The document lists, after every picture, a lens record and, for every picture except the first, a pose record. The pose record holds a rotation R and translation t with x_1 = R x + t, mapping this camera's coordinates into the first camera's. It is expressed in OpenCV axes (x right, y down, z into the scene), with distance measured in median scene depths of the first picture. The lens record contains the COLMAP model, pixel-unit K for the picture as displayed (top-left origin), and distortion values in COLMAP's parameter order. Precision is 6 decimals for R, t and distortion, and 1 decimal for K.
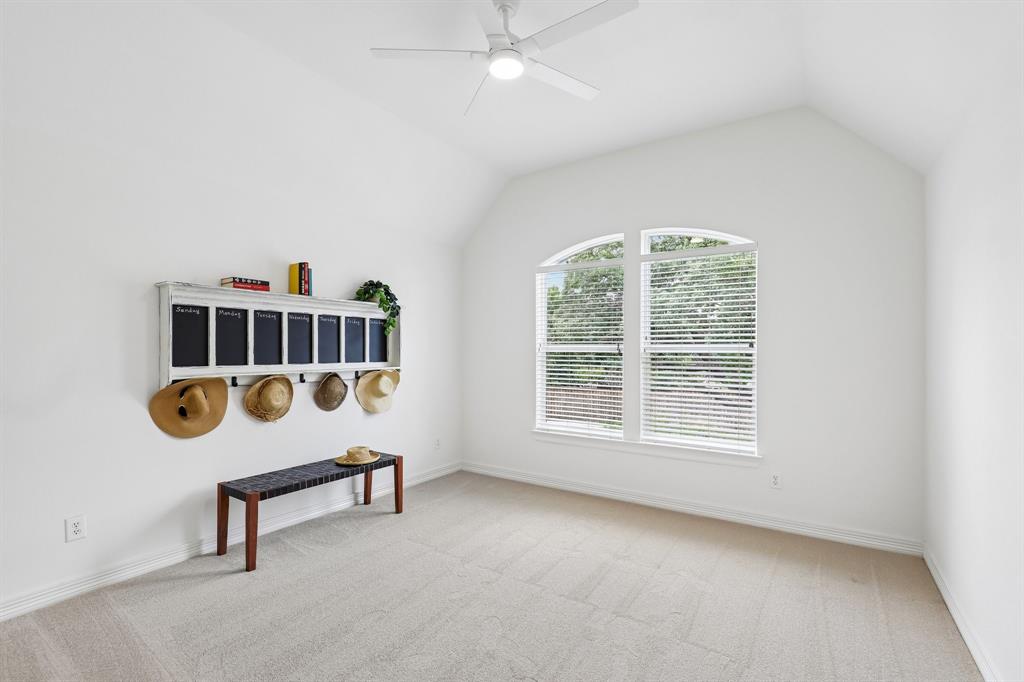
lens RADIAL K [[469.8, 0, 518.7], [0, 469.8, 346.3], [0, 0, 1]] dist [-0.028461, 0.006615]
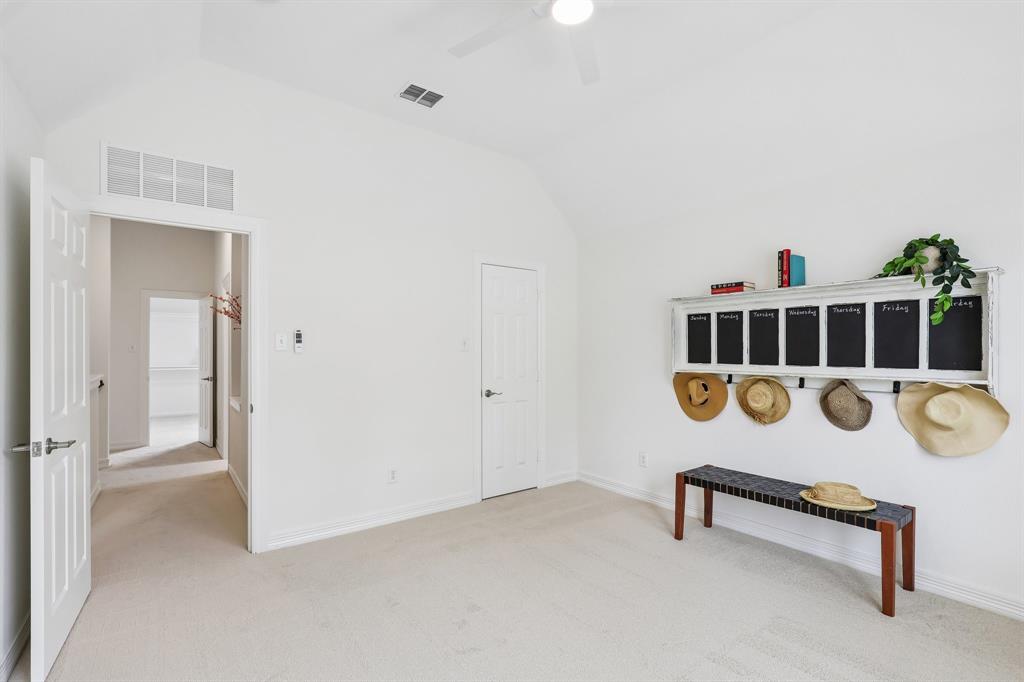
lens RADIAL K [[469.8, 0, 516.3], [0, 469.8, 348.5], [0, 0, 1]] dist [-0.028461, 0.006615]
pose [[-0.361789, -0.002983, -0.932255, 0.551715], [0.005480, 0.999971, -0.005327, 0.007249], [0.932244, -0.007036, -0.361762, 0.870852]]
